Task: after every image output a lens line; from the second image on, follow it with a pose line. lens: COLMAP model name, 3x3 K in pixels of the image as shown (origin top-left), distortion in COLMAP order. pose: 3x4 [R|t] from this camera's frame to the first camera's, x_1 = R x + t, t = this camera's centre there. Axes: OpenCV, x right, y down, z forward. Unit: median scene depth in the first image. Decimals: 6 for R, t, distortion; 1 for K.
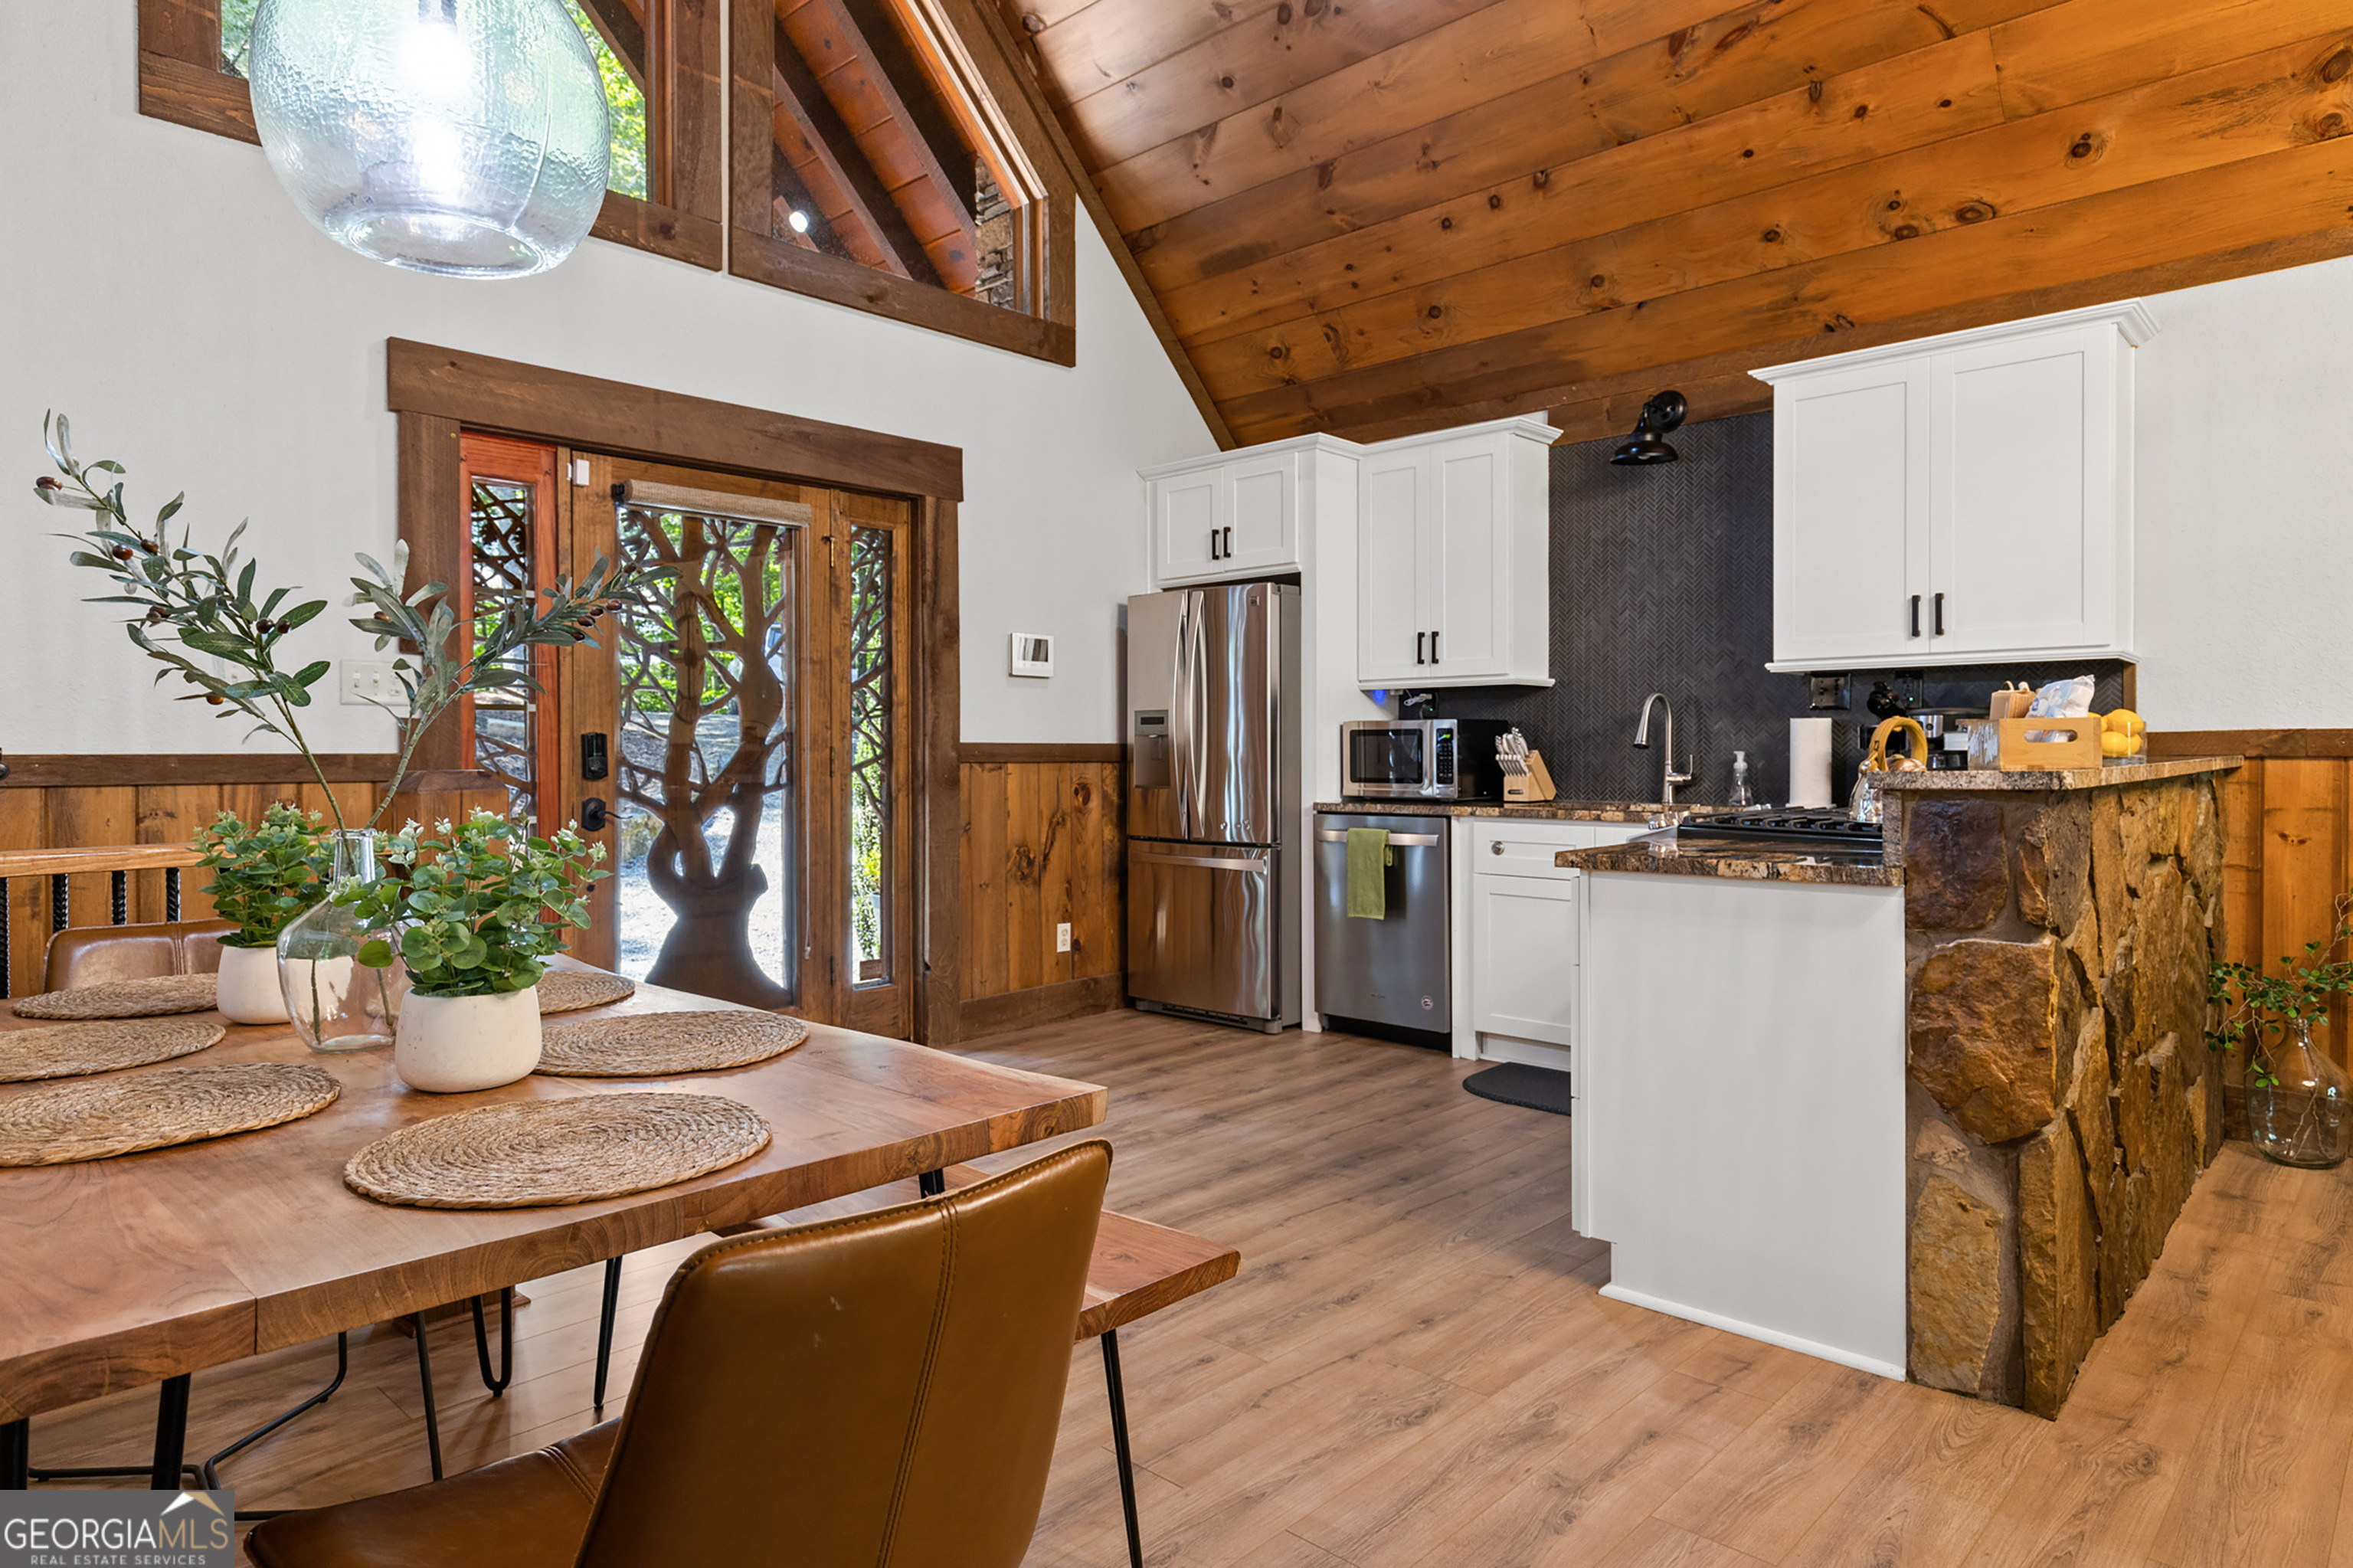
lens RADIAL K [[1366.0, 0, 1175.1], [0, 1366.0, 767.1], [0, 0, 1]] dist [-0.006291, -0.000386]
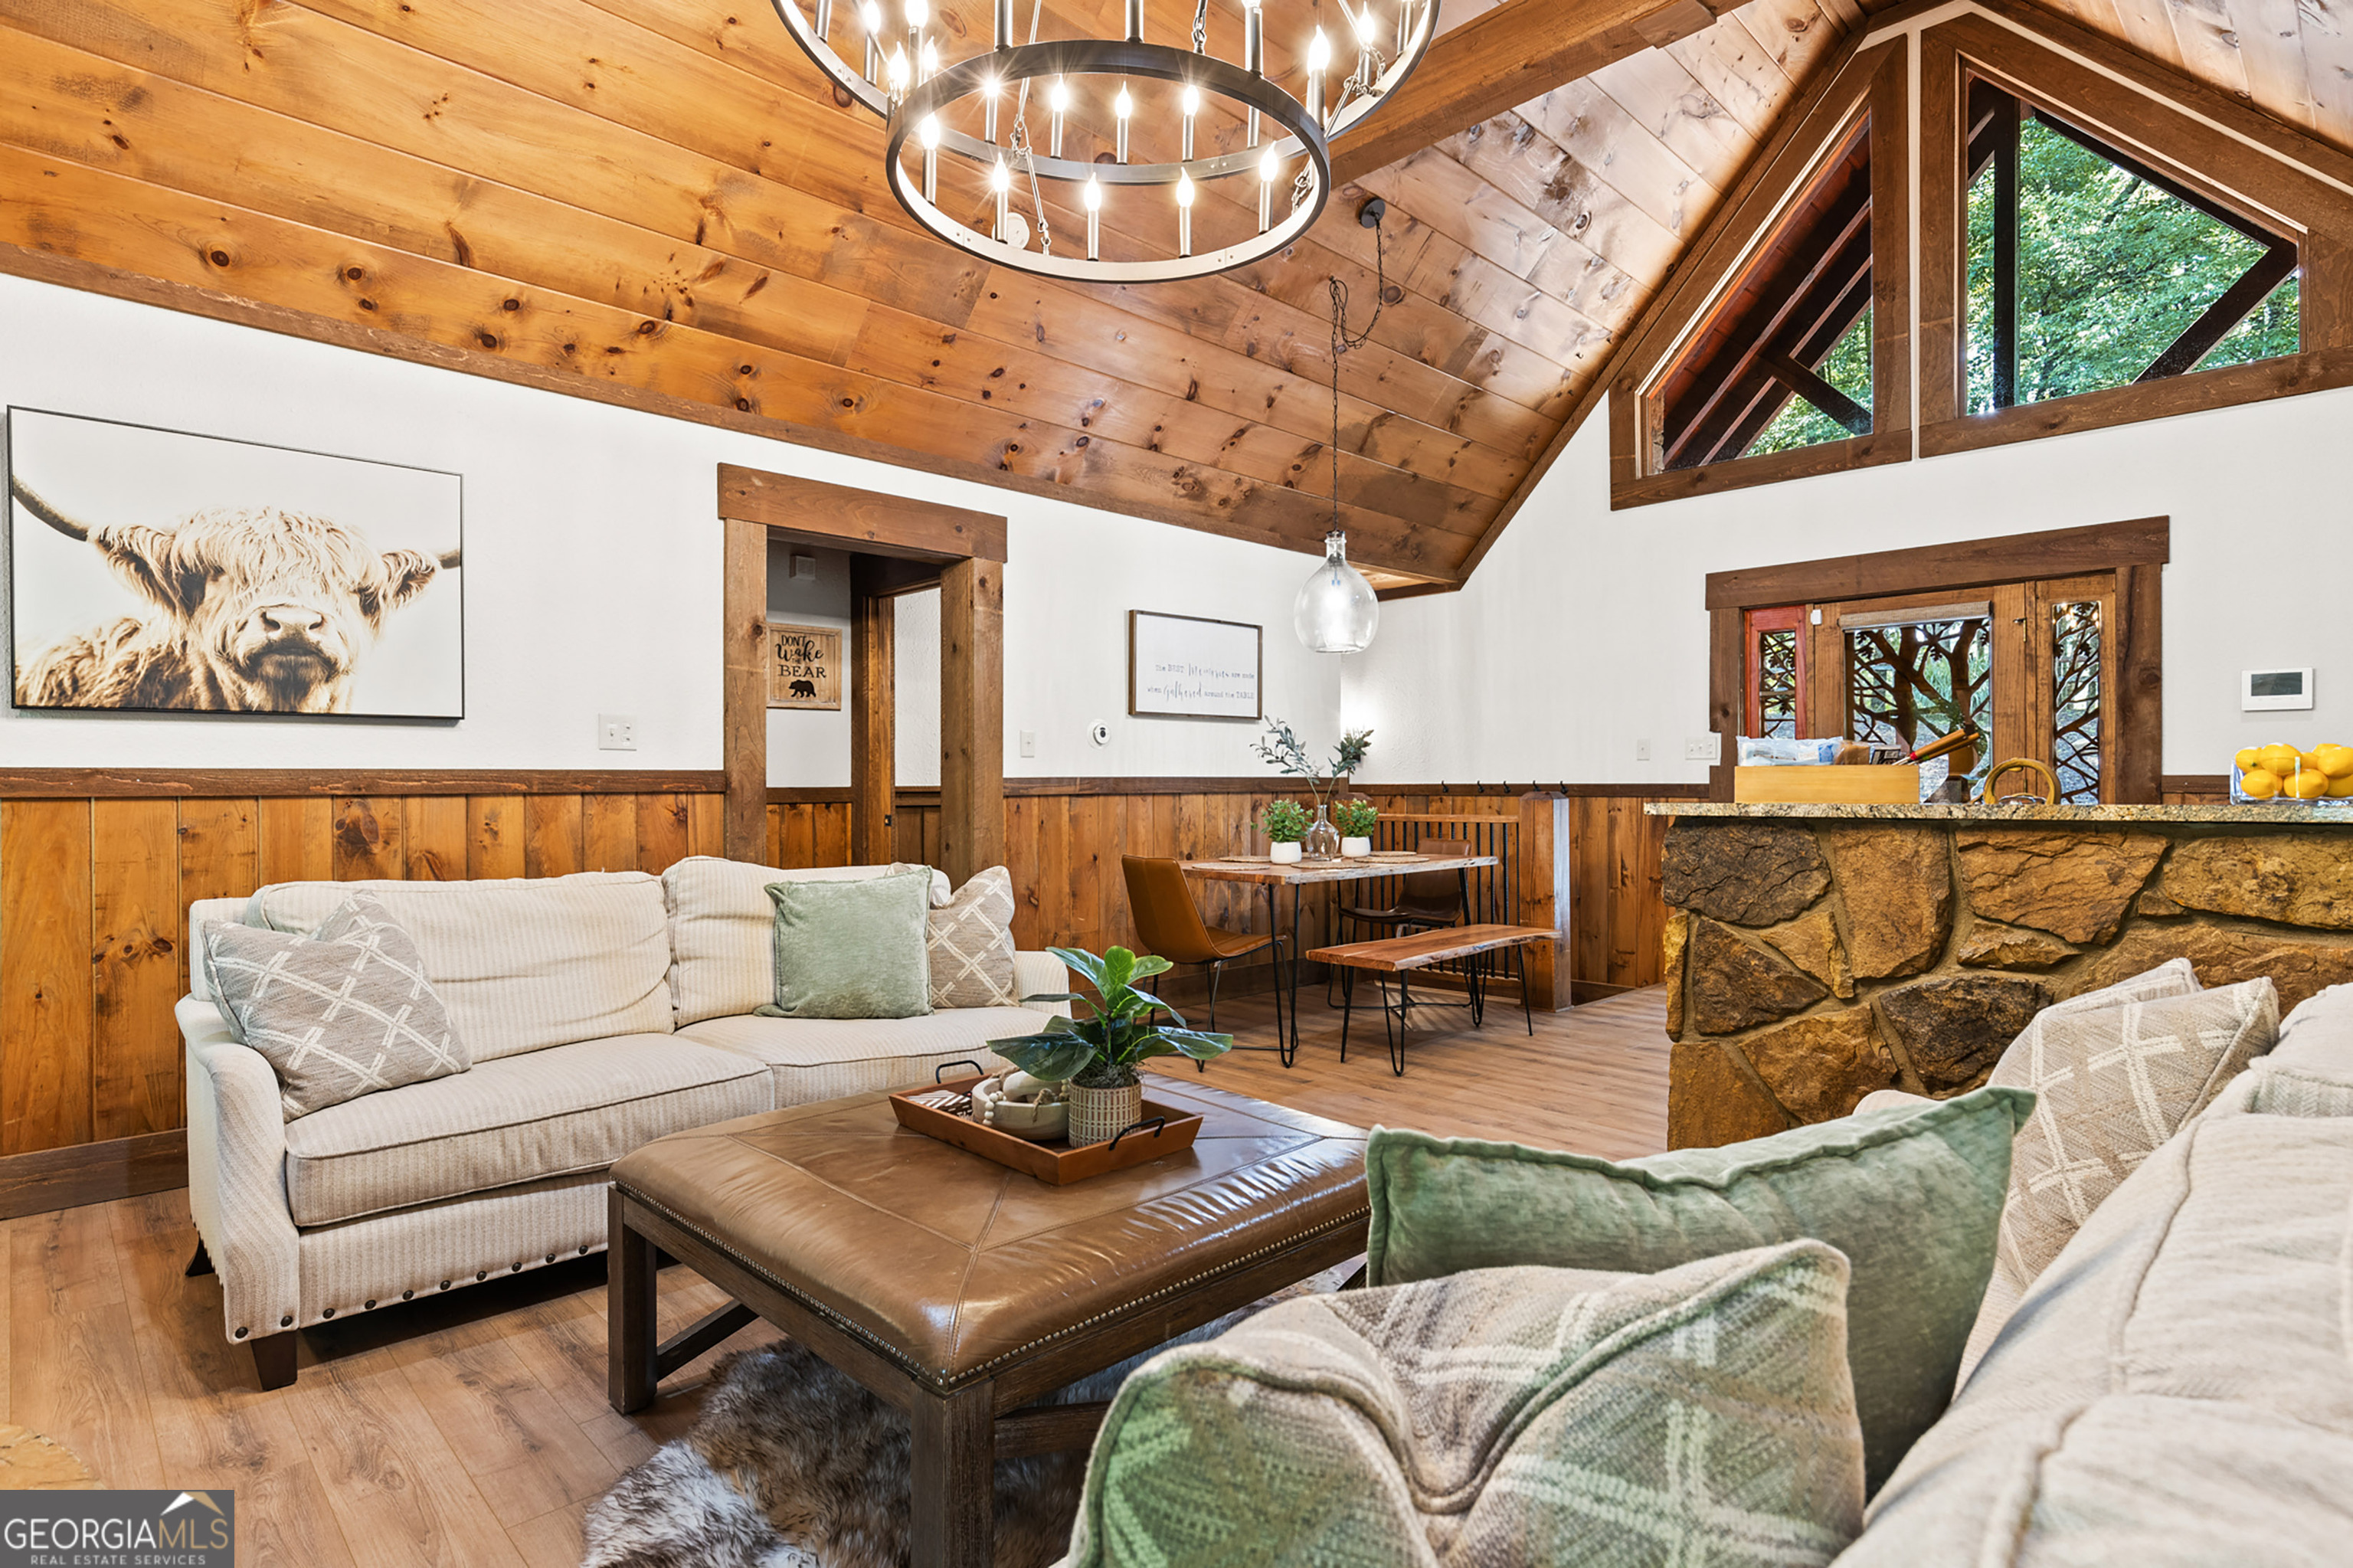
lens RADIAL K [[1204.5, 0, 1176.1], [0, 1204.5, 785.4], [0, 0, 1]] dist [-0.000537, -0.000090]
pose [[-0.036620, 0.005353, -0.999315, 0.993681], [-0.008235, 0.999950, 0.005659, -0.009414], [0.999295, 0.008436, -0.036574, 0.244308]]
